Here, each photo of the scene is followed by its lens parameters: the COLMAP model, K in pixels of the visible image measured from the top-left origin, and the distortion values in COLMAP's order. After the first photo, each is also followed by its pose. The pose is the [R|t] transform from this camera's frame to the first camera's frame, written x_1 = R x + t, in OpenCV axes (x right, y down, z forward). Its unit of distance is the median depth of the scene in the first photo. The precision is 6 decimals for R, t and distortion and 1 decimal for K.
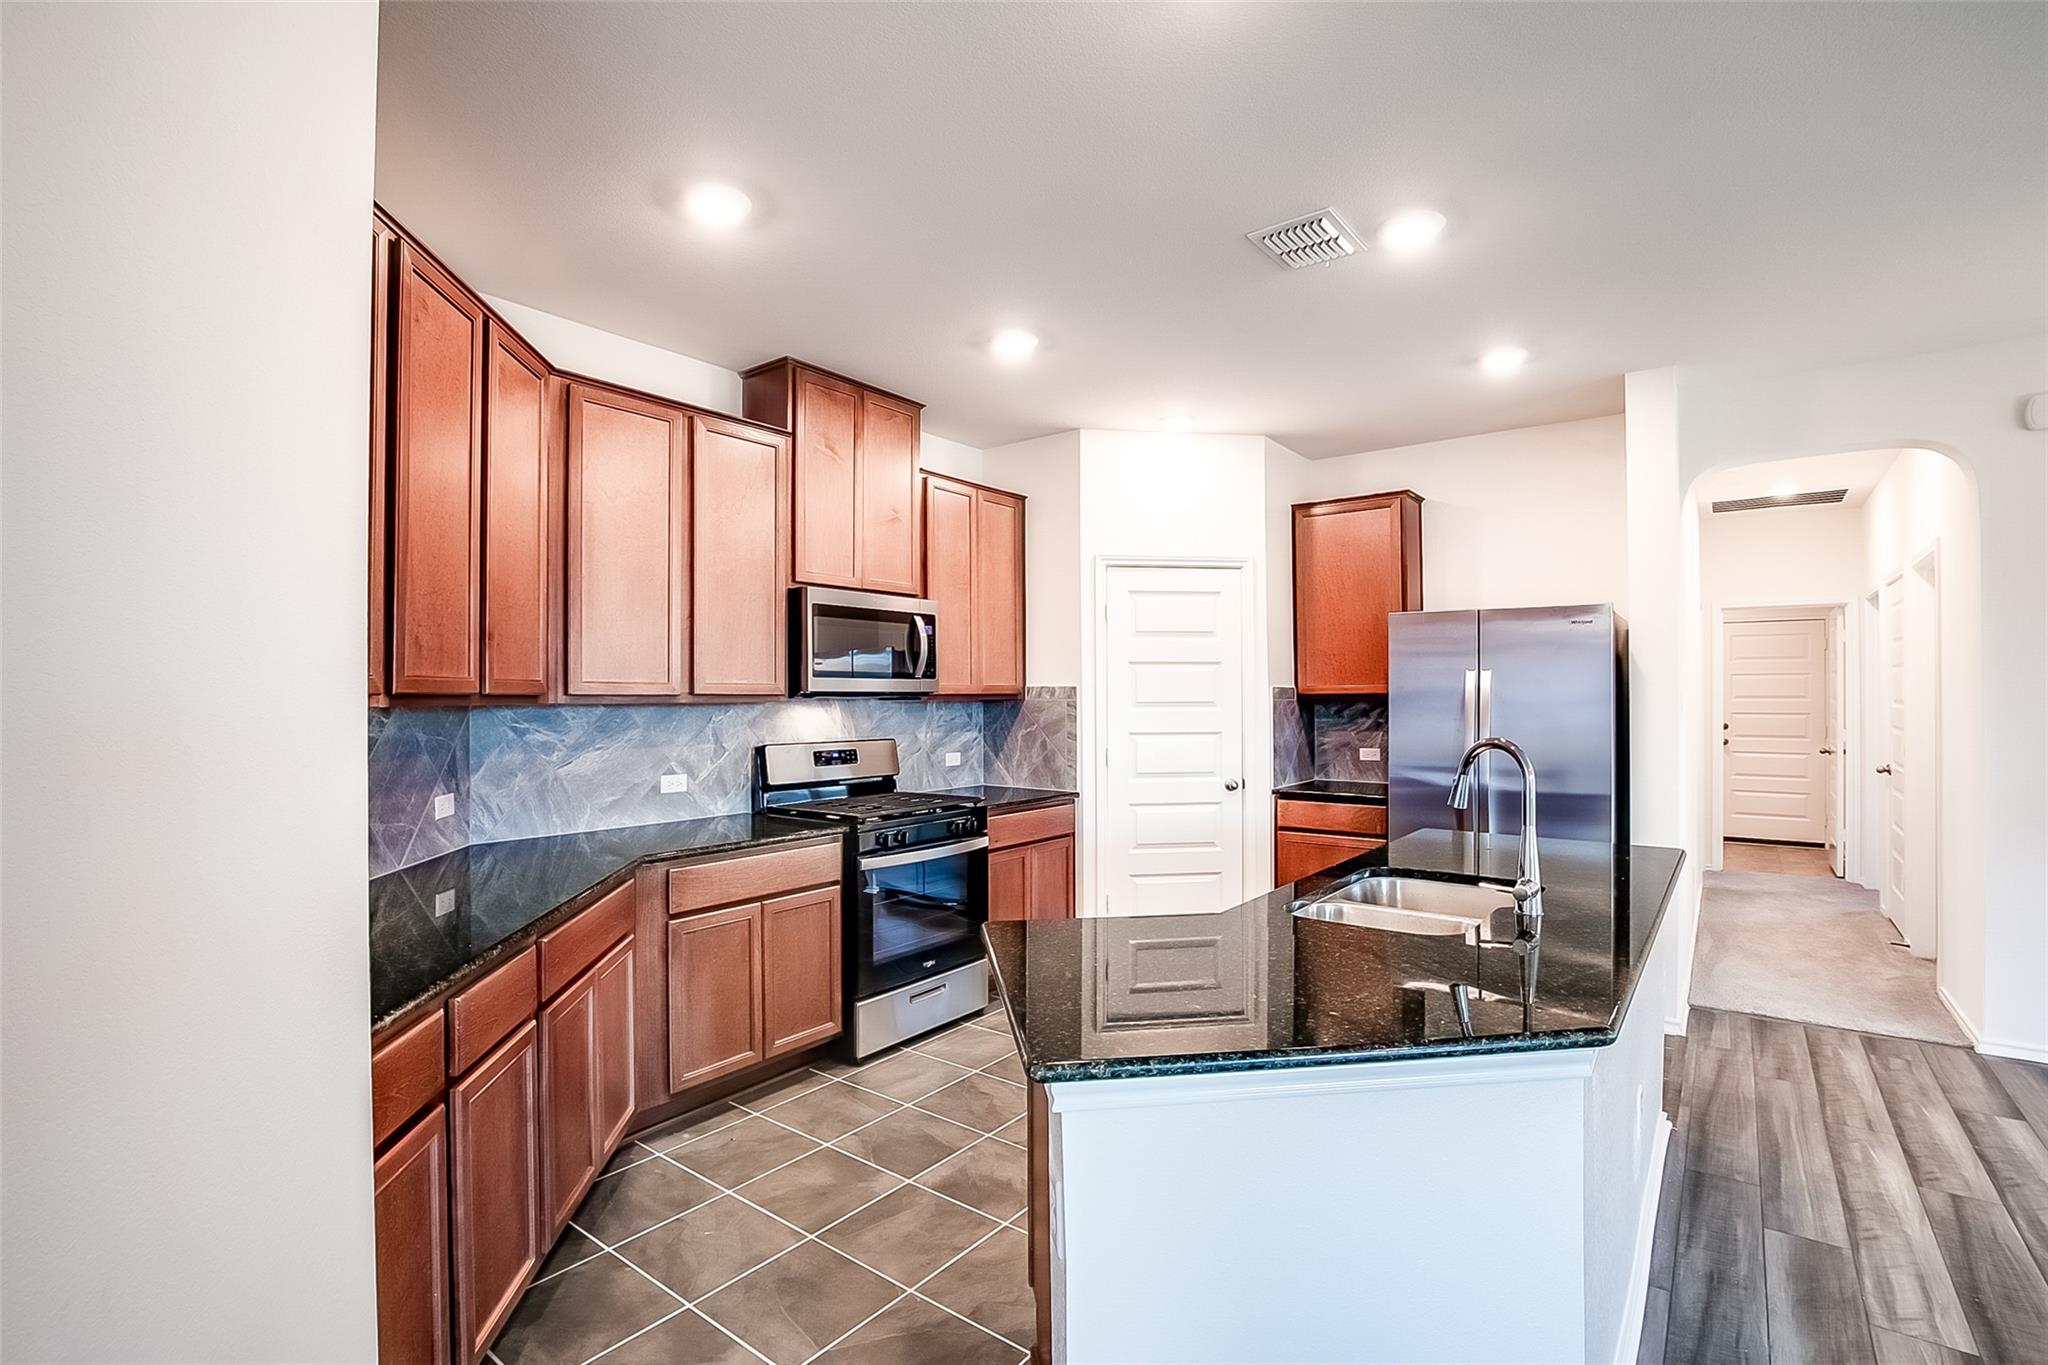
lens RADIAL K [[939.9, 0, 1027.1], [0, 939.9, 687.3], [0, 0, 1]] dist [-0.036905, 0.008059]
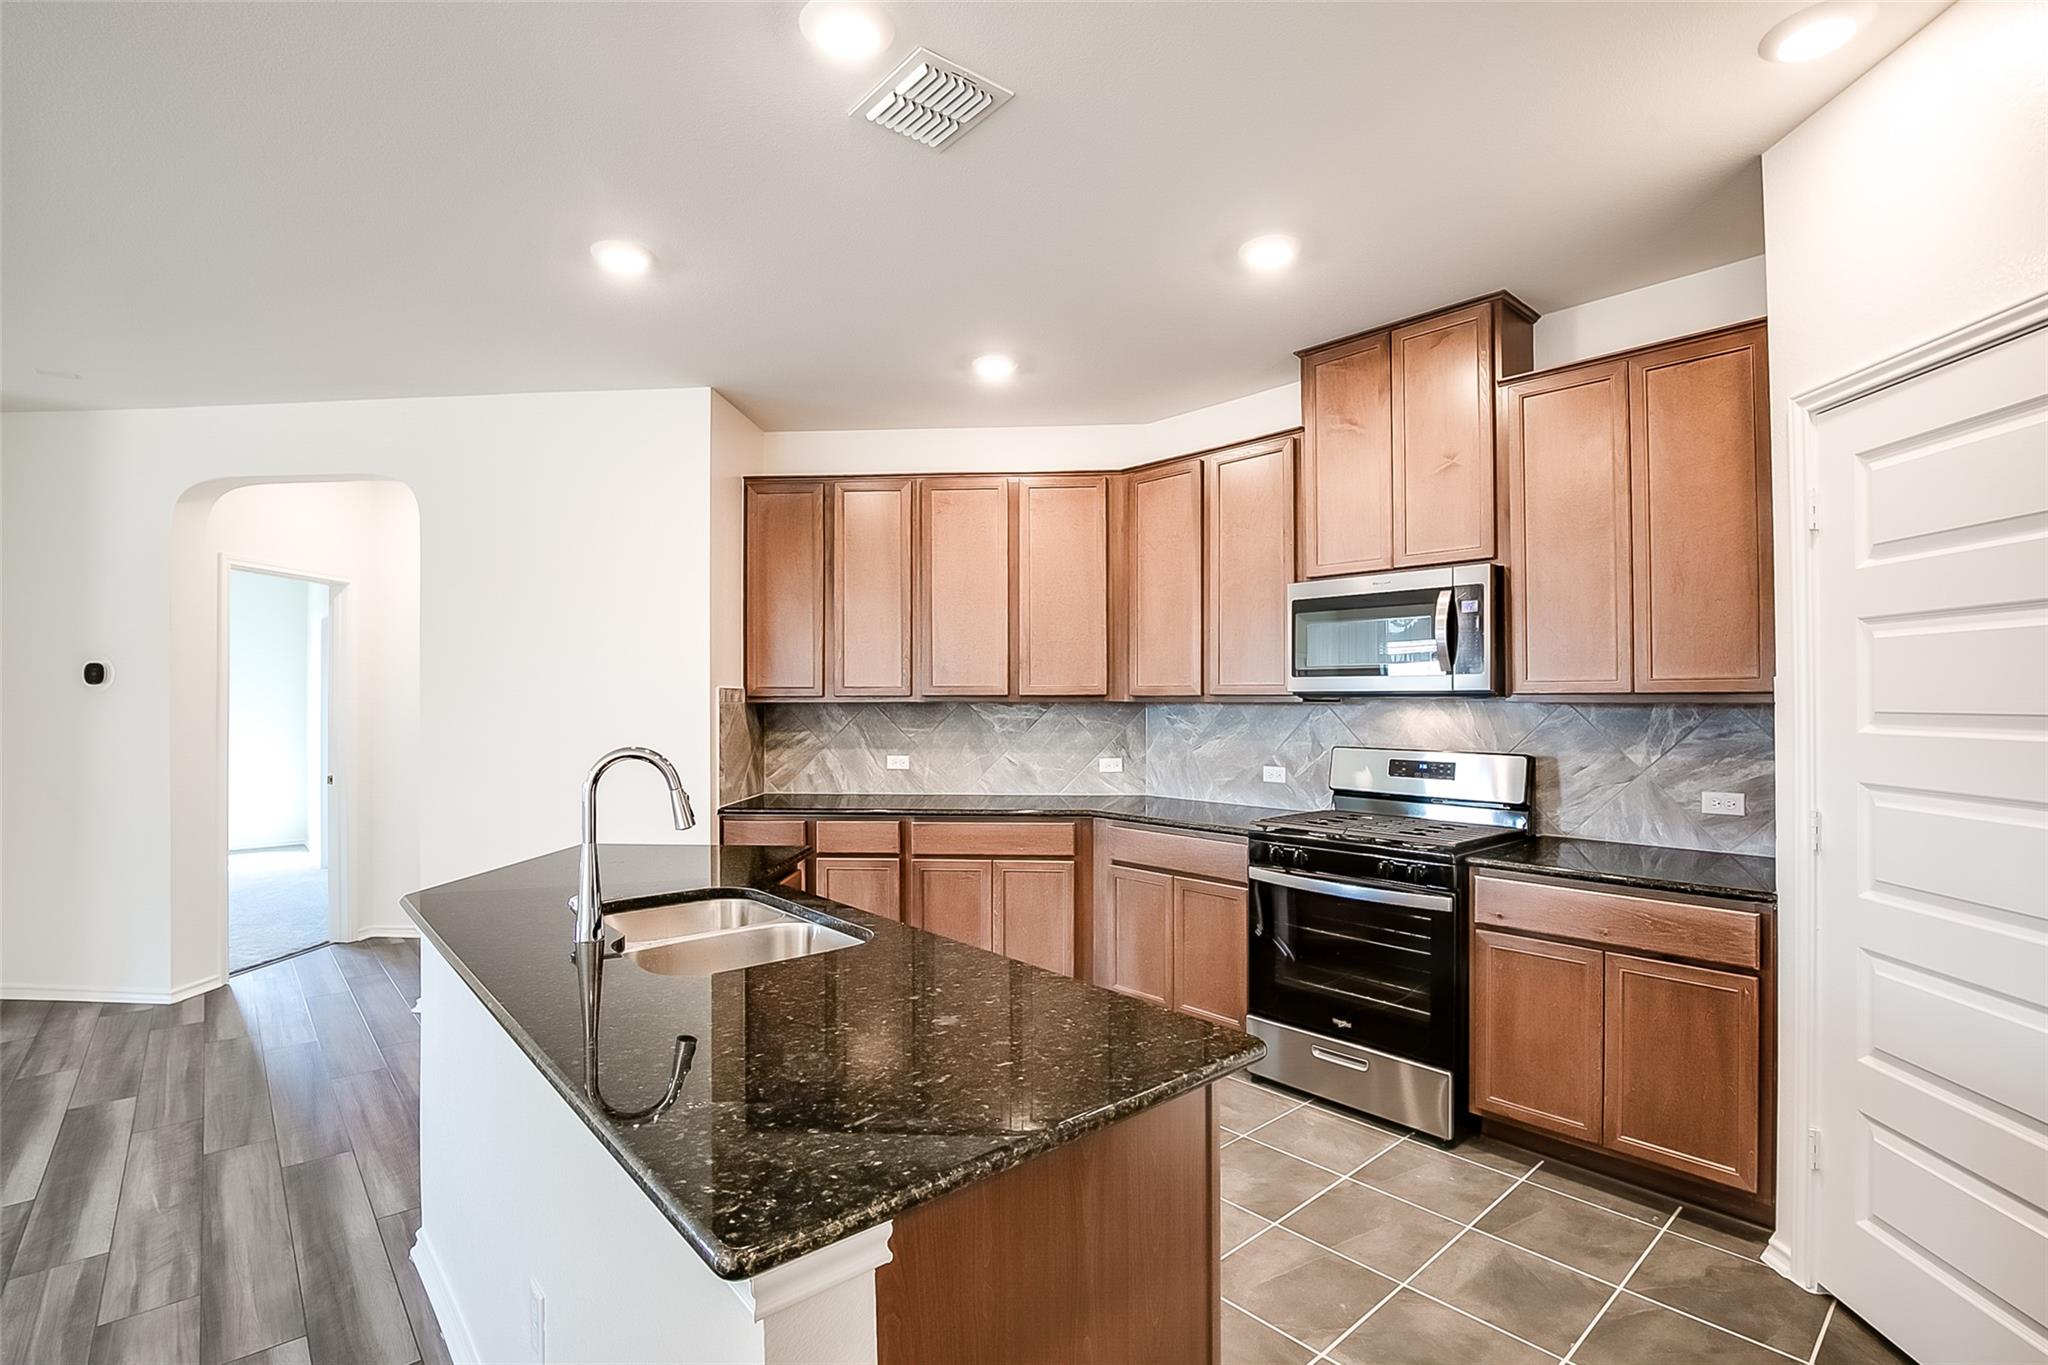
lens RADIAL K [[939.9, 0, 1026.9], [0, 939.9, 691.8], [0, 0, 1]] dist [-0.036905, 0.008059]
pose [[-0.192280, -0.002223, -0.981338, 0.773349], [0.011030, 0.999929, -0.004426, 0.005588], [0.981278, -0.011675, -0.192242, 0.915363]]
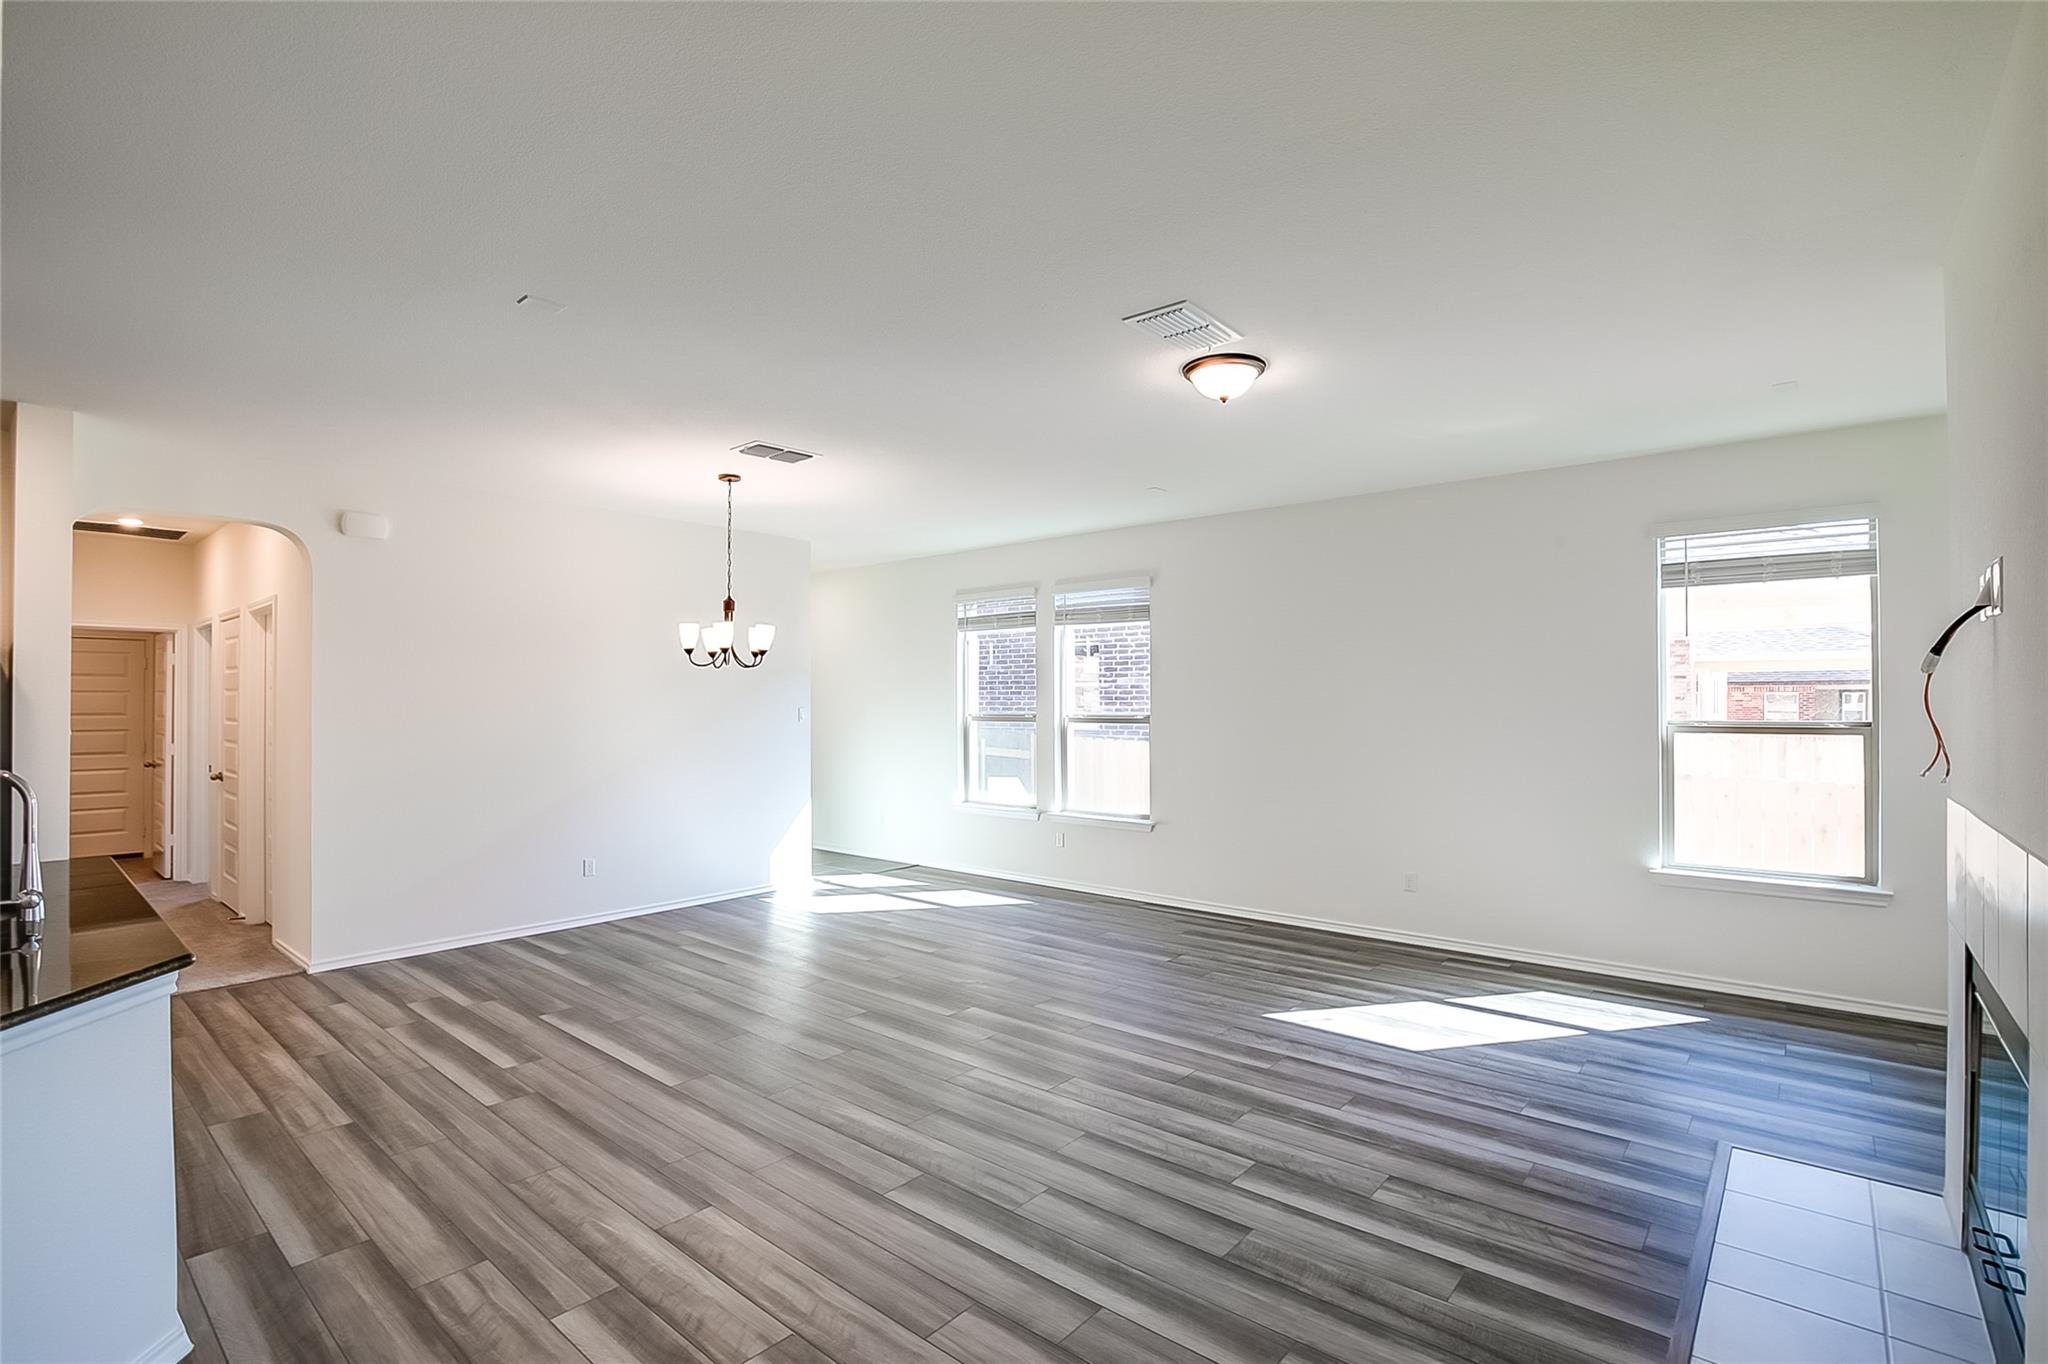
lens RADIAL K [[939.9, 0, 1026.0], [0, 939.9, 690.1], [0, 0, 1]] dist [-0.036905, 0.008059]
pose [[0.053383, 0.014604, 0.998467, -0.298563], [-0.005920, 0.999880, -0.014308, -0.018269], [-0.998557, -0.005147, 0.053463, -0.164864]]
